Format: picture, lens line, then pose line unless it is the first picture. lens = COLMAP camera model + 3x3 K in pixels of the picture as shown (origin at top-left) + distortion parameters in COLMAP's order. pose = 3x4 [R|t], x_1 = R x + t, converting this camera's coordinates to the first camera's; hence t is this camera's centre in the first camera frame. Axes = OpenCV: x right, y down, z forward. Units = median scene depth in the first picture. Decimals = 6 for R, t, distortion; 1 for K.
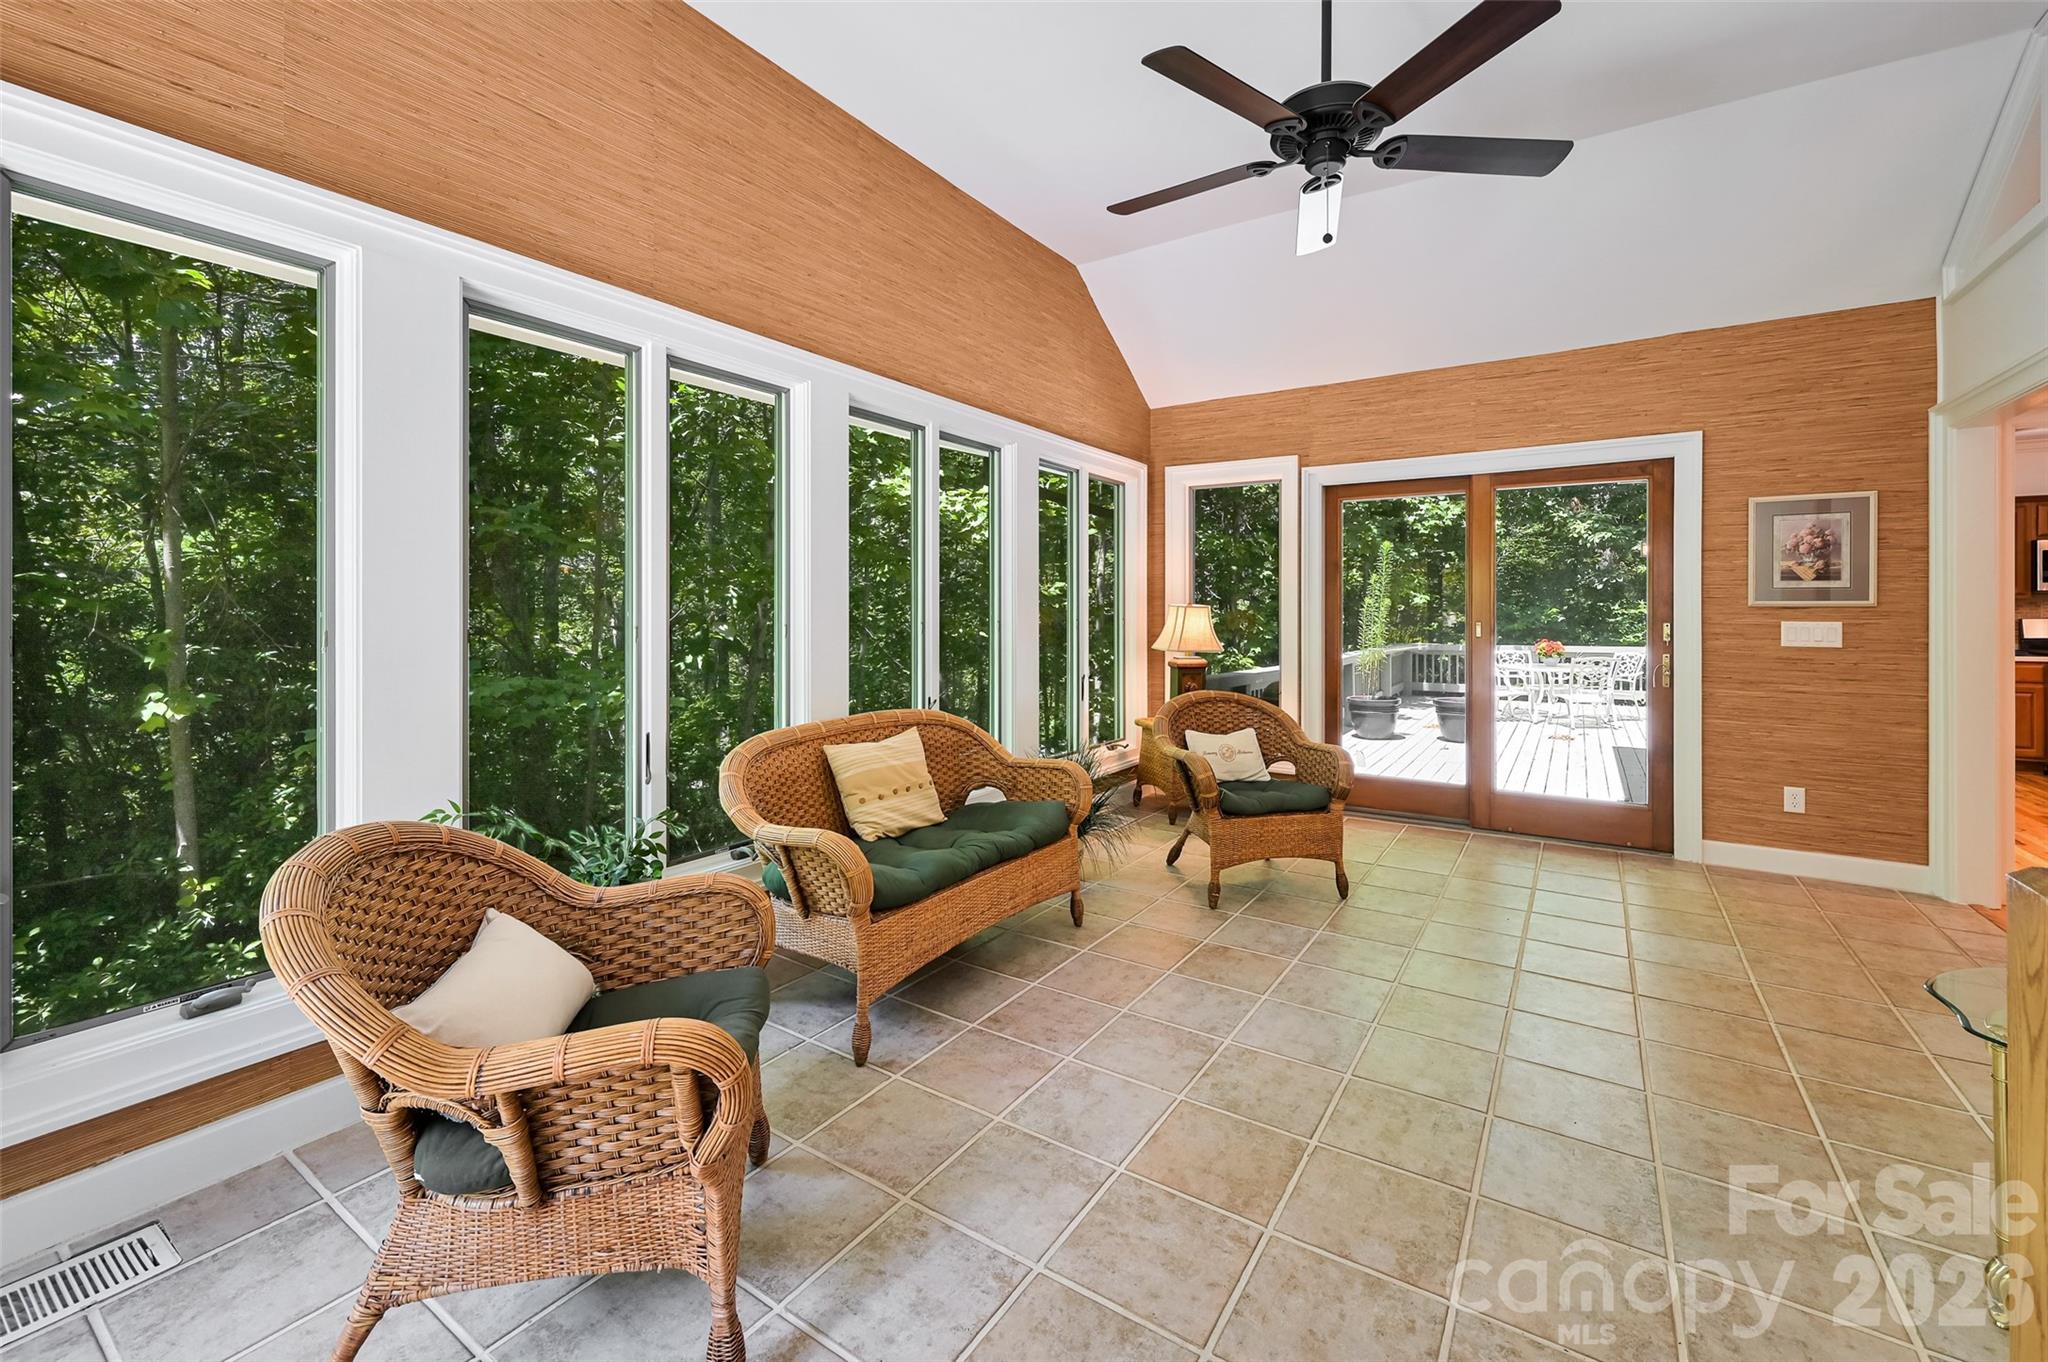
lens RADIAL K [[839.4, 0, 1024.1], [0, 839.4, 609.1], [0, 0, 1]] dist [-0.000261, -0.000009]
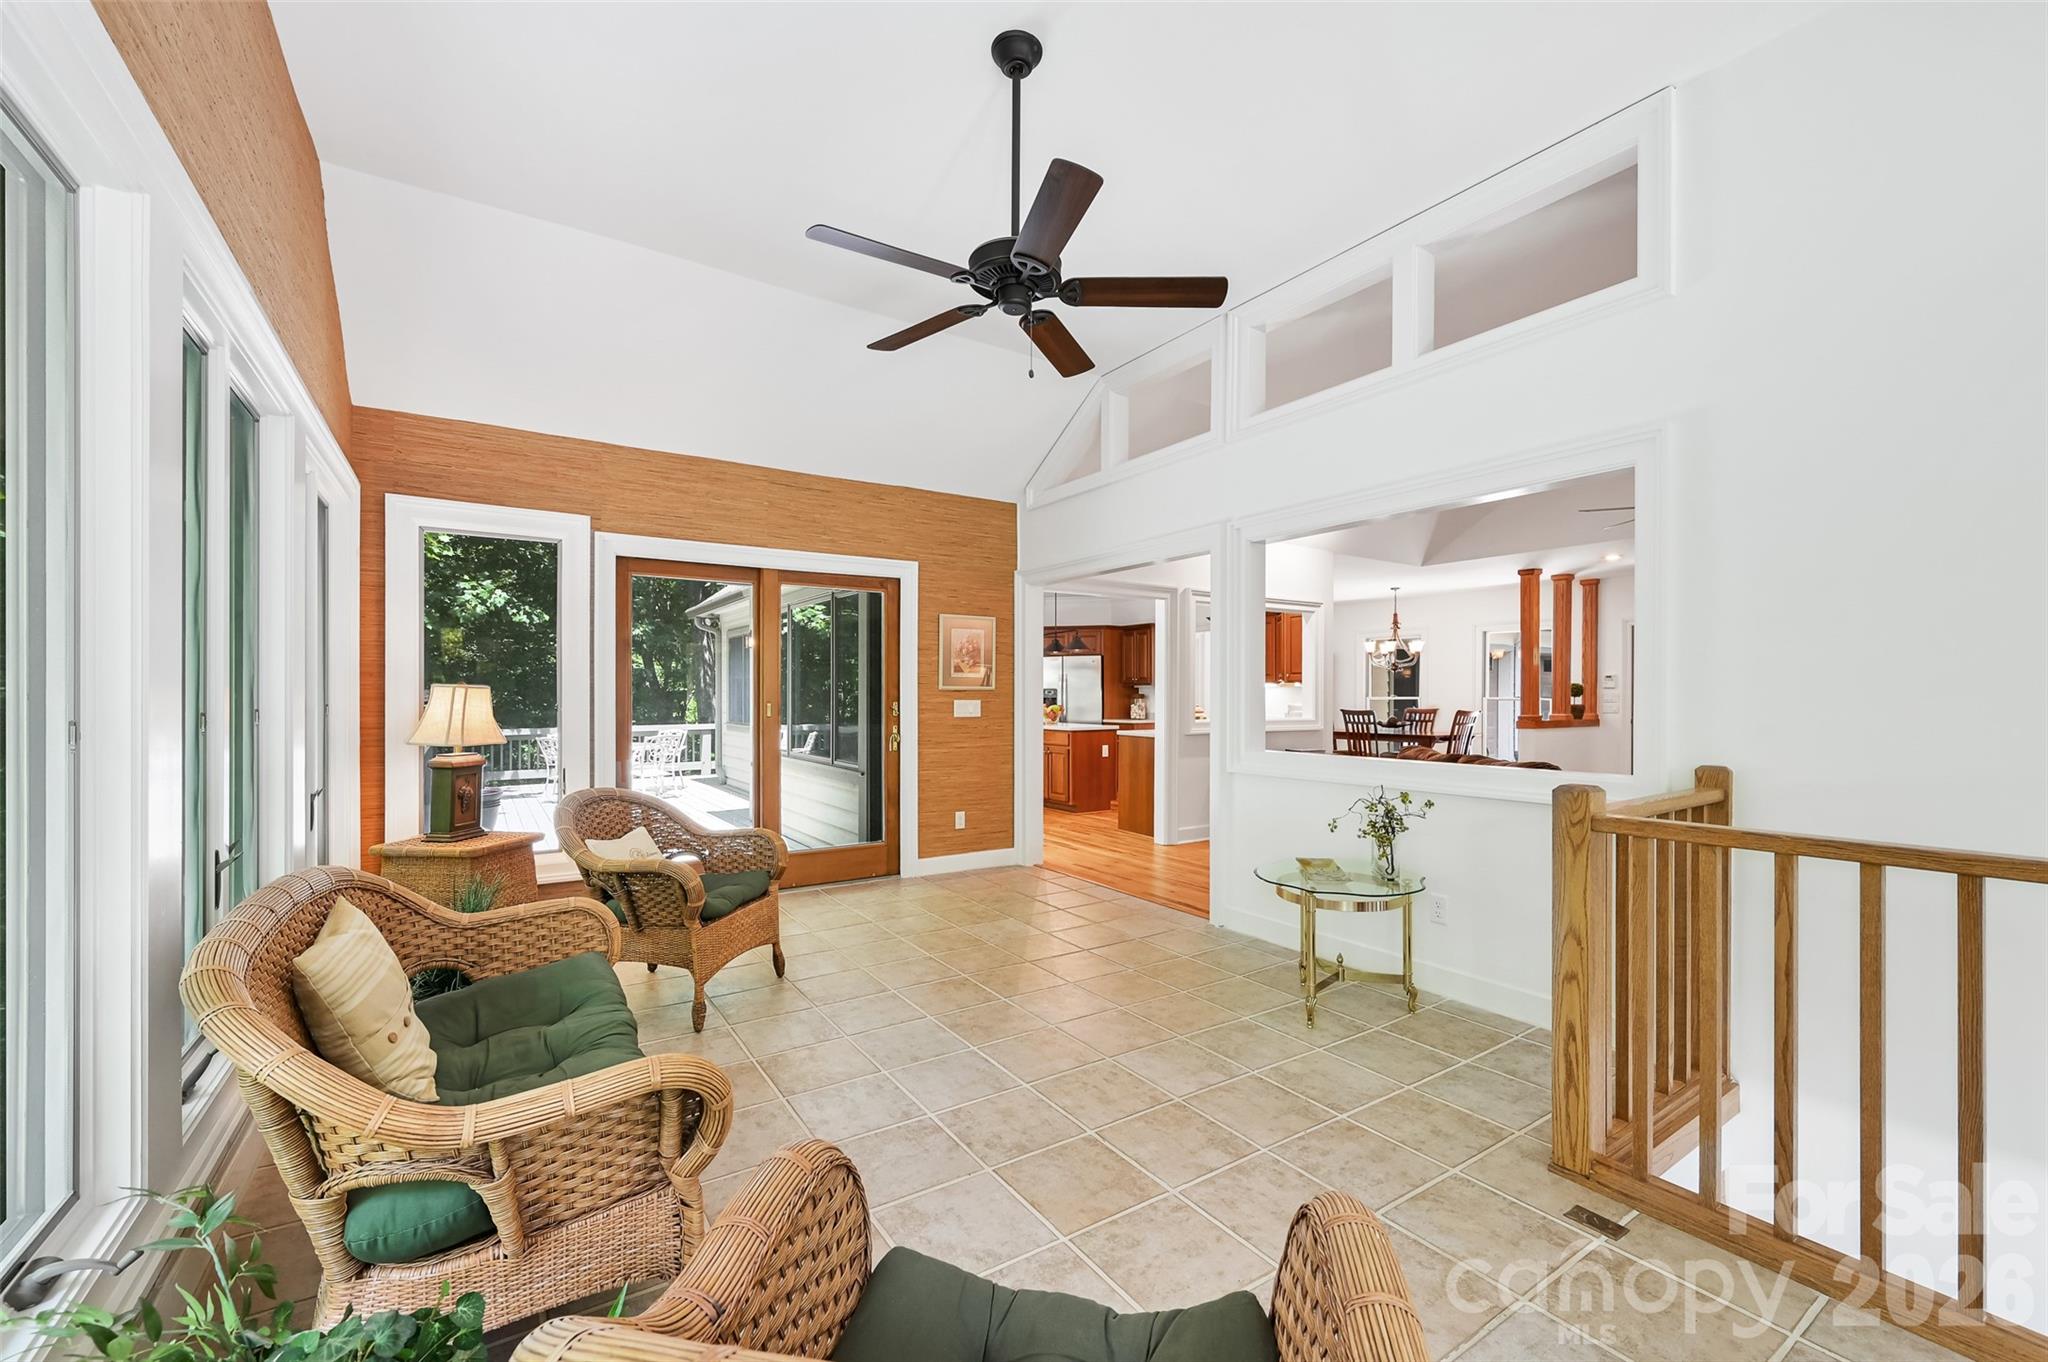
lens RADIAL K [[842.4, 0, 1021.2], [0, 842.4, 692.1], [0, 0, 1]] dist [-0.000218, -0.000036]
pose [[0.397416, 0.001903, 0.917637, -0.405196], [-0.002282, 0.999997, -0.001086, 0.001809], [-0.917636, -0.001663, 0.397419, 0.306587]]
